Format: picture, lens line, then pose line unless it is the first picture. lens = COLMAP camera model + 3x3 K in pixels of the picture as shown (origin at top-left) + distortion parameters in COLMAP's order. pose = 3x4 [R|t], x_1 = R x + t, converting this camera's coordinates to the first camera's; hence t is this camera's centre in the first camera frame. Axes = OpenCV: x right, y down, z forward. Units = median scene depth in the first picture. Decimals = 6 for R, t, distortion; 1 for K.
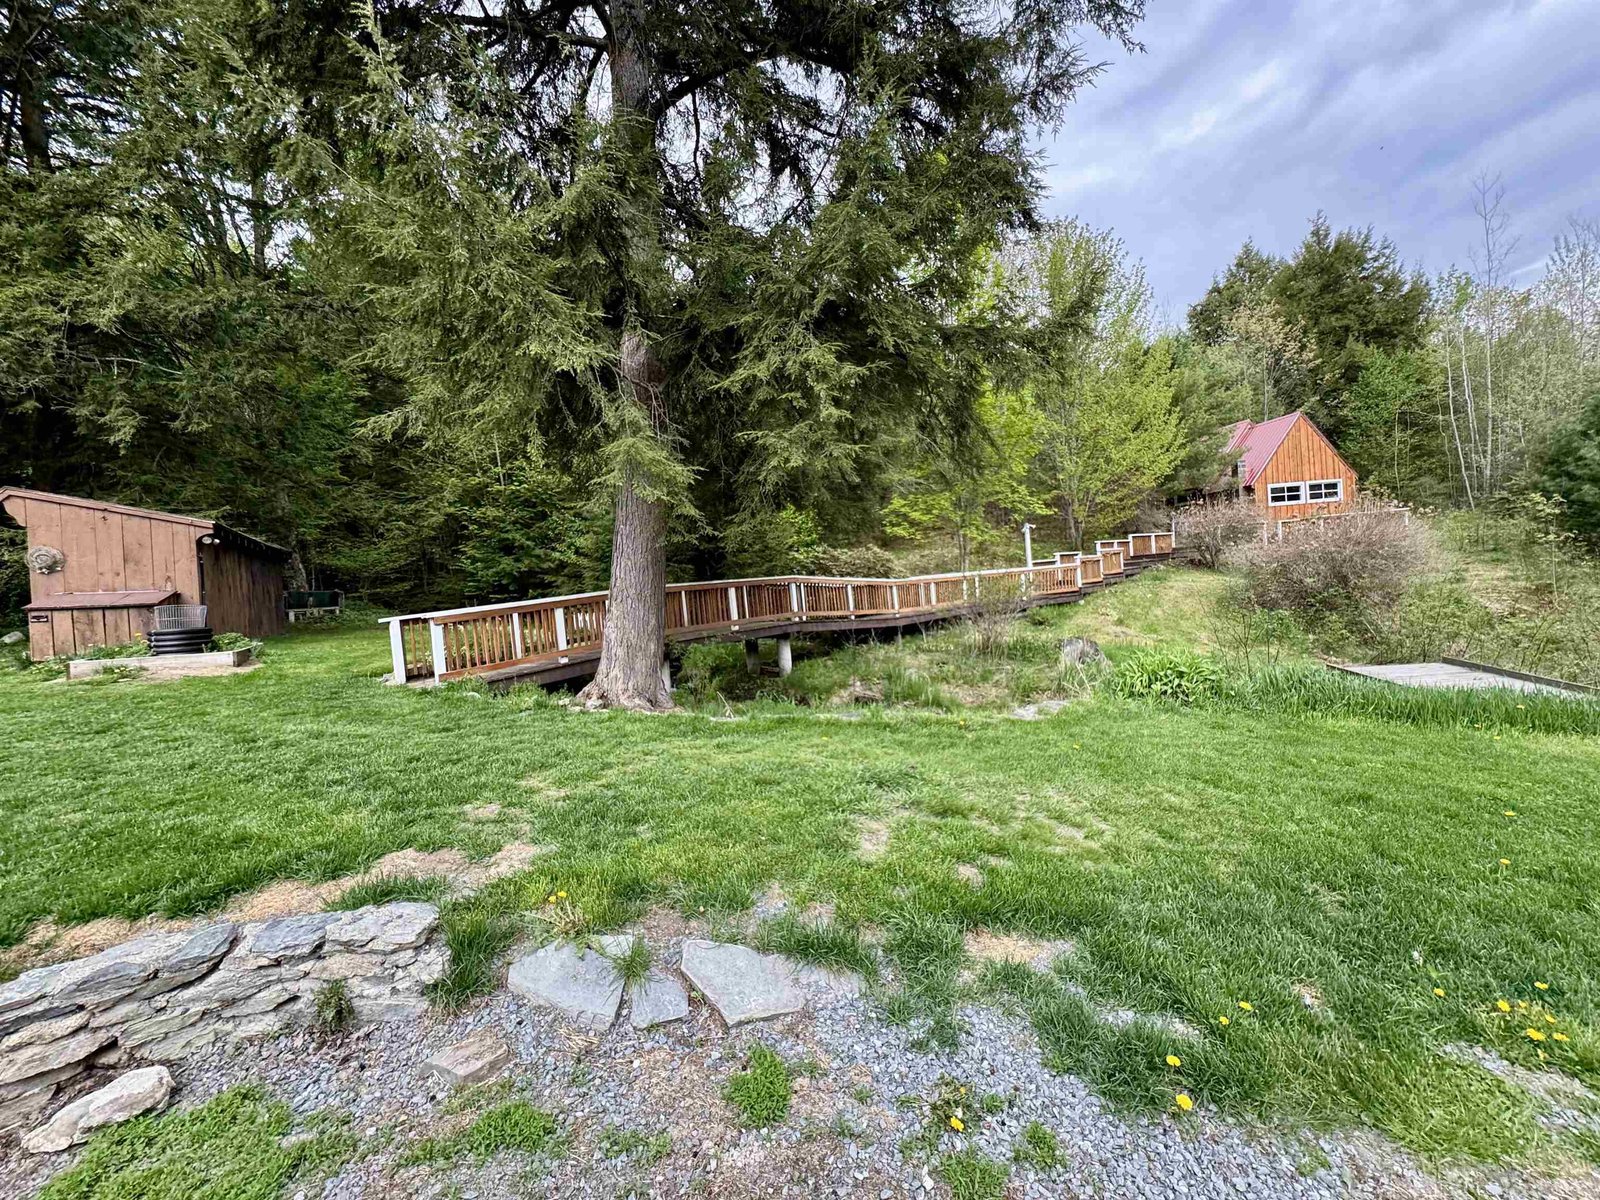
lens RADIAL K [[637.6, 0, 802.5], [0, 637.6, 607.5], [0, 0, 1]] dist [-0.005102, 0.000718]
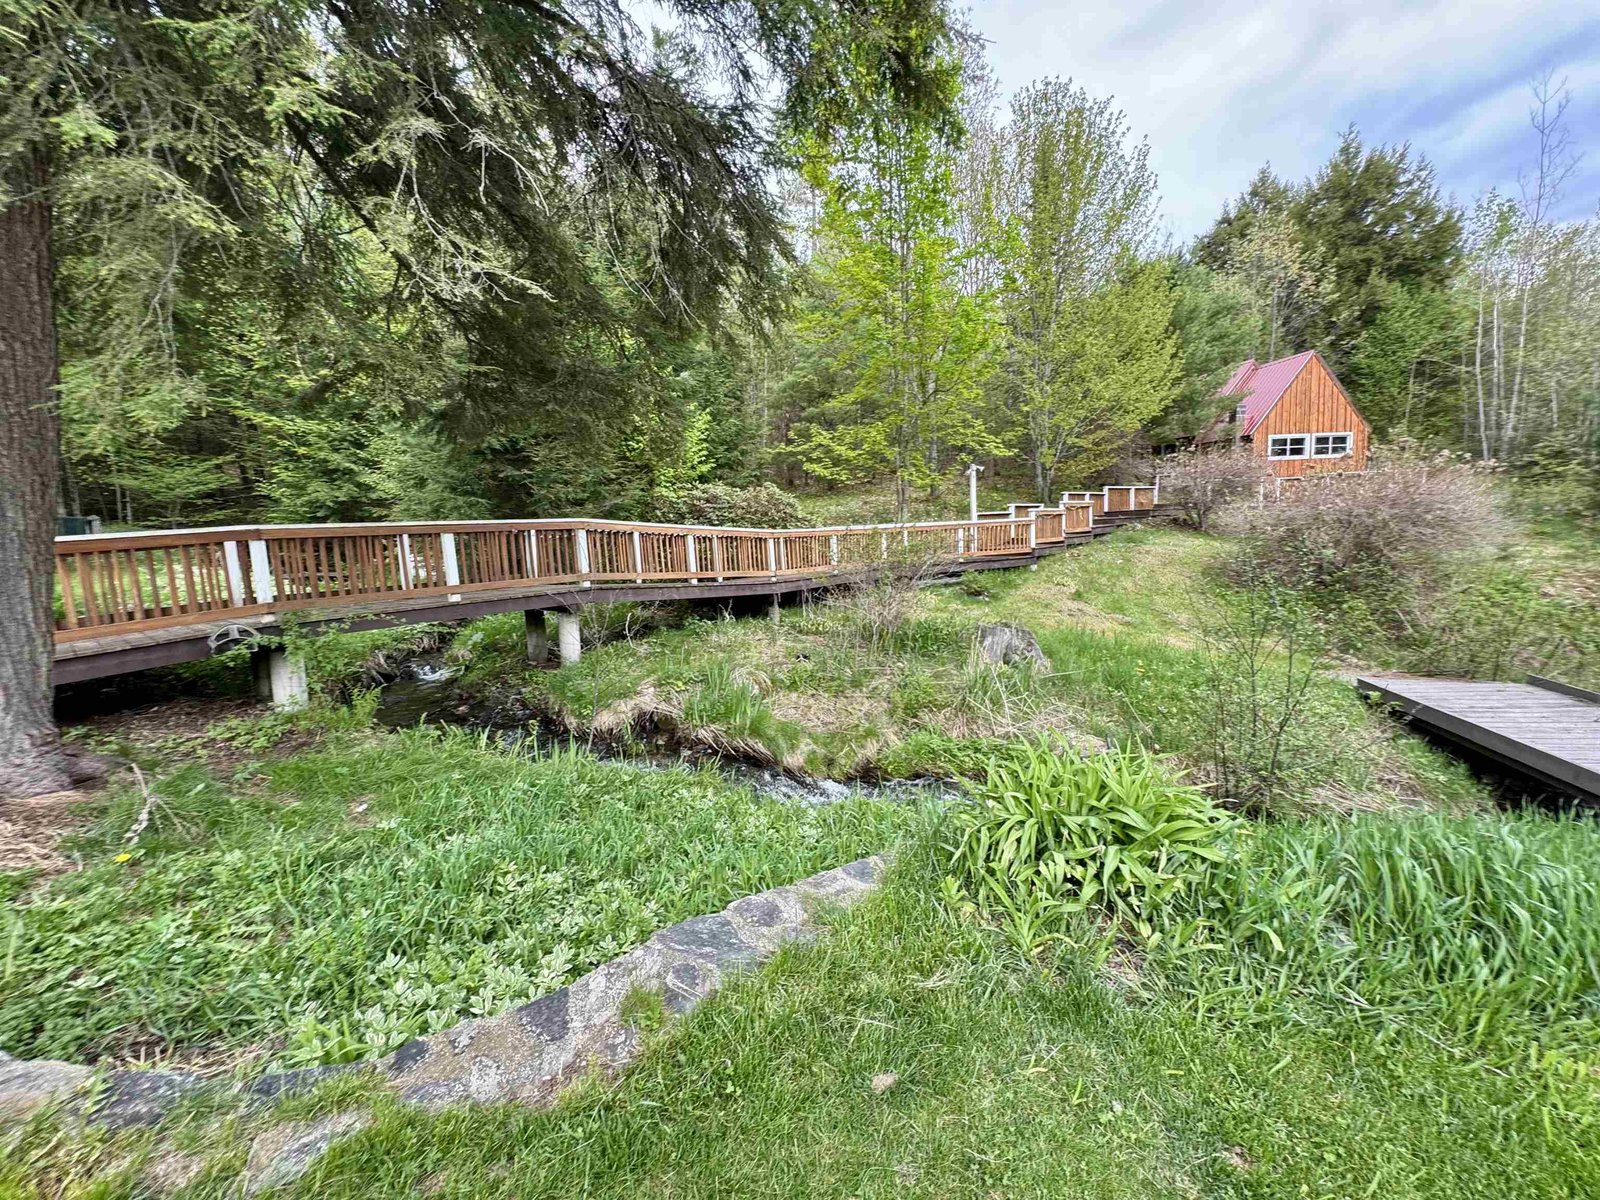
lens RADIAL K [[637.6, 0, 803.6], [0, 637.6, 607.7], [0, 0, 1]] dist [-0.005102, 0.000718]
pose [[0.999007, 0.033525, 0.029336, 0.111846], [-0.035851, 0.995928, 0.082722, -0.011598], [-0.026443, -0.083692, 0.996141, 0.184888]]
